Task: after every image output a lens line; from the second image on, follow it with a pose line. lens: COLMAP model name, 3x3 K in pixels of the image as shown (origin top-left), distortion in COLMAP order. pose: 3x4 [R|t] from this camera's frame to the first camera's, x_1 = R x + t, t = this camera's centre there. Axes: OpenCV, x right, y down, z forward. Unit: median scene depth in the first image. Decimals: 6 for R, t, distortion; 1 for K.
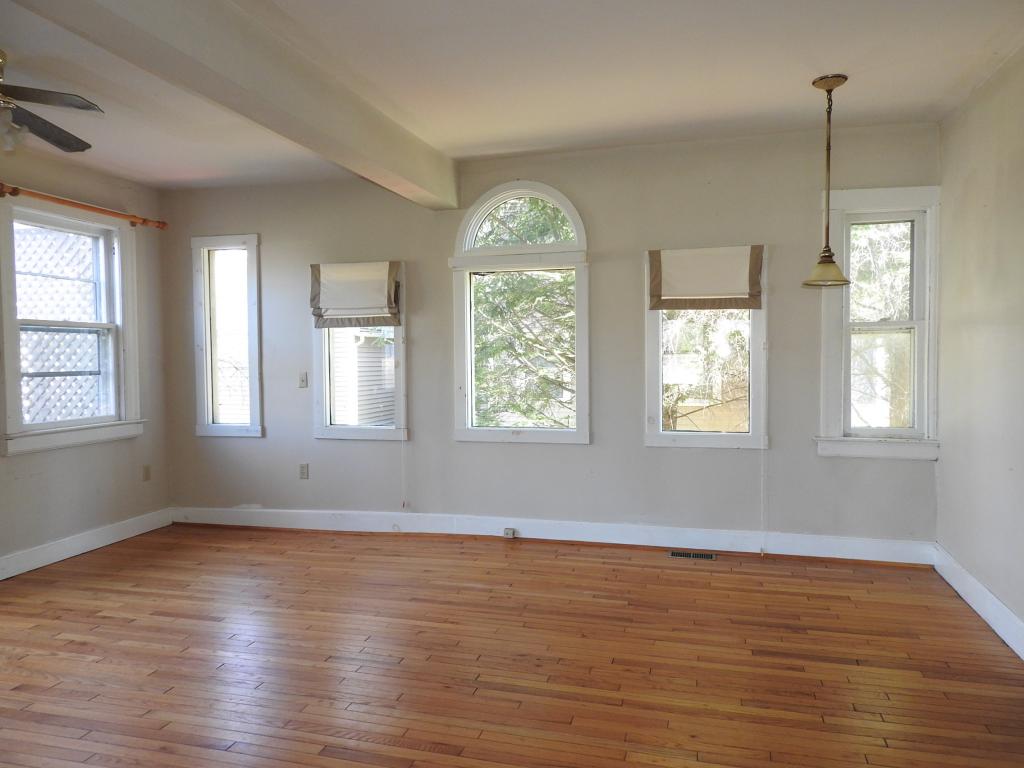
lens RADIAL K [[743.2, 0, 512.0], [0, 743.2, 384.0], [0, 0, 1]] dist [0.009036, -0.001138]
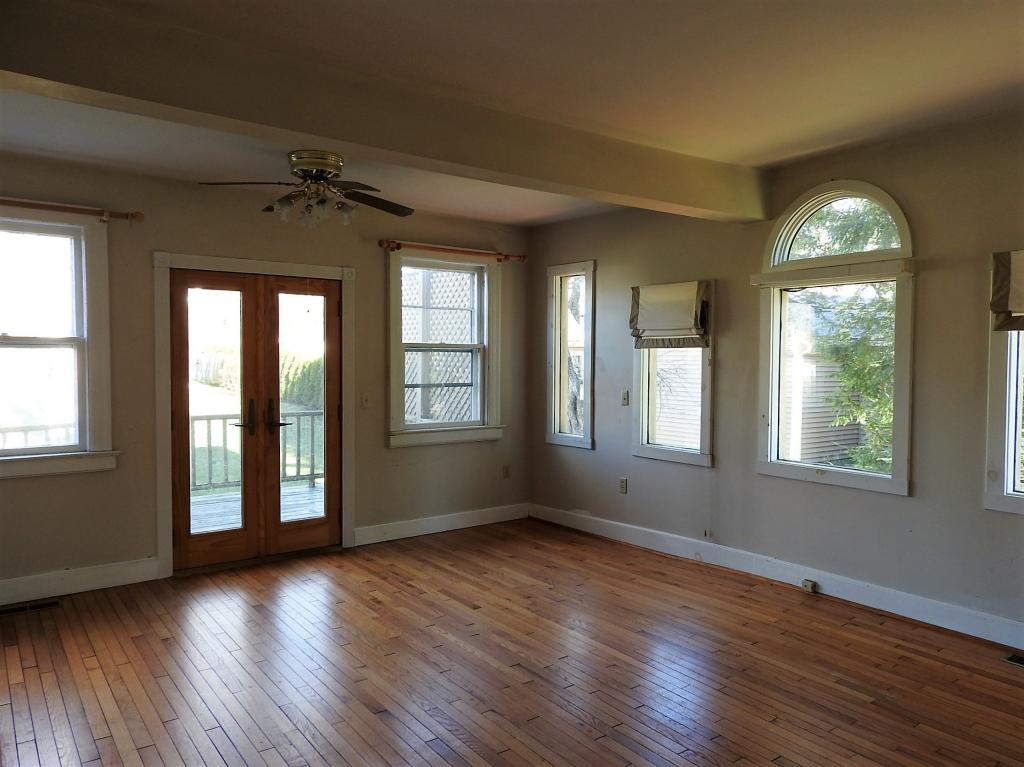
lens RADIAL K [[748.7, 0, 501.1], [0, 748.7, 381.6], [0, 0, 1]] dist [0.009566, -0.001330]
pose [[0.781117, 0.033854, -0.623466, 0.247606], [-0.037443, 0.999272, 0.007349, -0.031211], [0.623261, 0.017604, 0.781816, 0.077213]]
